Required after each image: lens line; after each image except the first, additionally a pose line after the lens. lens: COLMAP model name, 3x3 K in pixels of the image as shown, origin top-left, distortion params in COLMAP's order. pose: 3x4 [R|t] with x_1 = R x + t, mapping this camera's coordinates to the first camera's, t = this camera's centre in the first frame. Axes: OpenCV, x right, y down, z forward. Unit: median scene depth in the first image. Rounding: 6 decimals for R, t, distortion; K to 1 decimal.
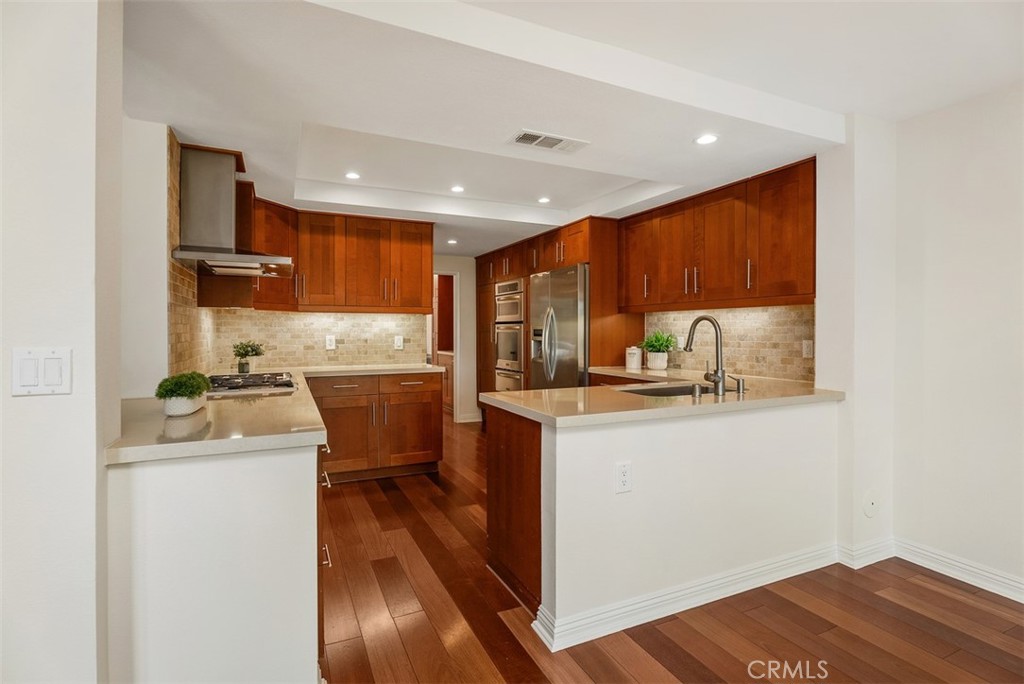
lens RADIAL K [[506.4, 0, 513.7], [0, 506.4, 336.3], [0, 0, 1]] dist [-0.003438, -0.000079]
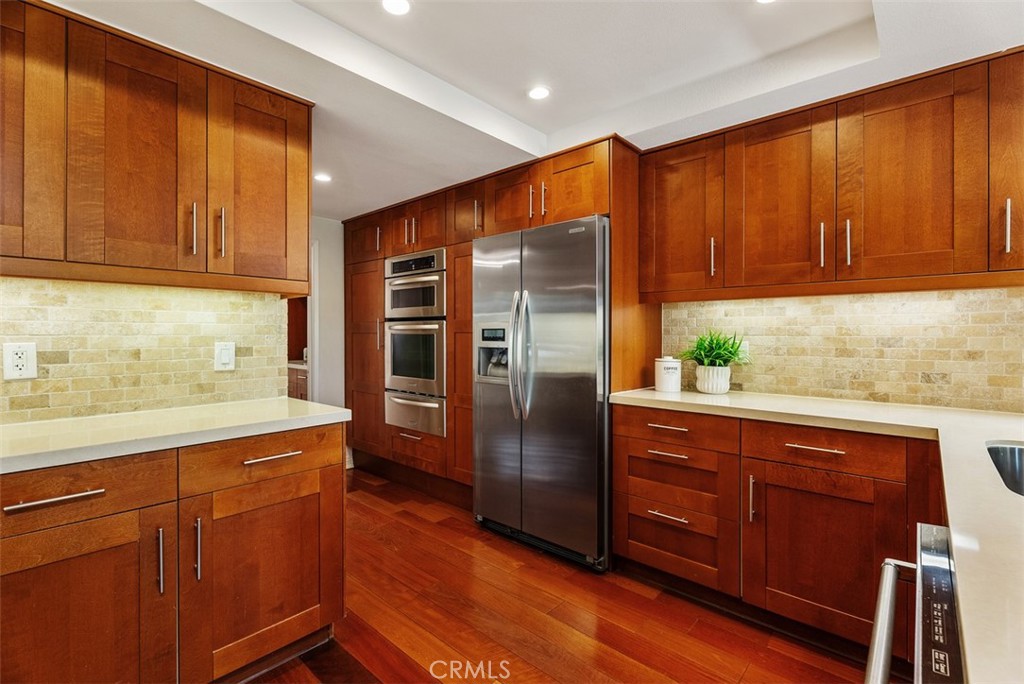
lens RADIAL K [[457.5, 0, 514.5], [0, 457.5, 334.4], [0, 0, 1]] dist [0.002982, -0.000617]
pose [[0.920746, -0.000718, 0.390162, -0.159047], [0.003515, 0.999973, -0.006454, -0.004050], [-0.390147, 0.007314, 0.920723, 0.555571]]
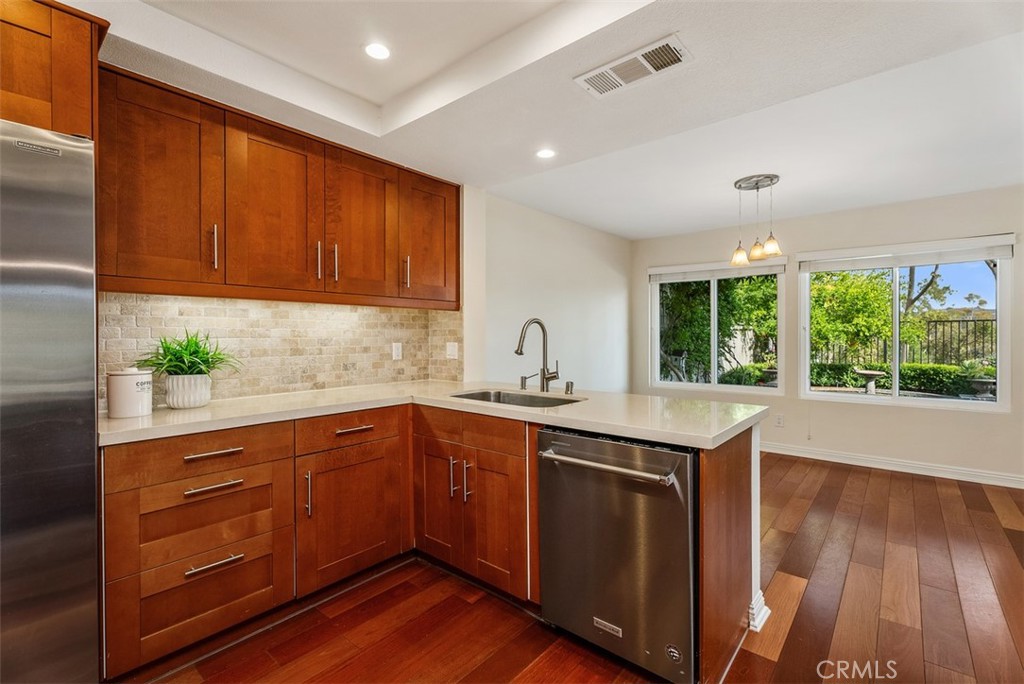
lens RADIAL K [[457.5, 0, 516.8], [0, 457.5, 336.4], [0, 0, 1]] dist [0.002982, -0.000617]
pose [[-0.417495, -0.001615, 0.908678, -0.278521], [0.011552, 0.999908, 0.007085, -0.006706], [-0.908606, 0.013455, -0.417438, 0.861281]]
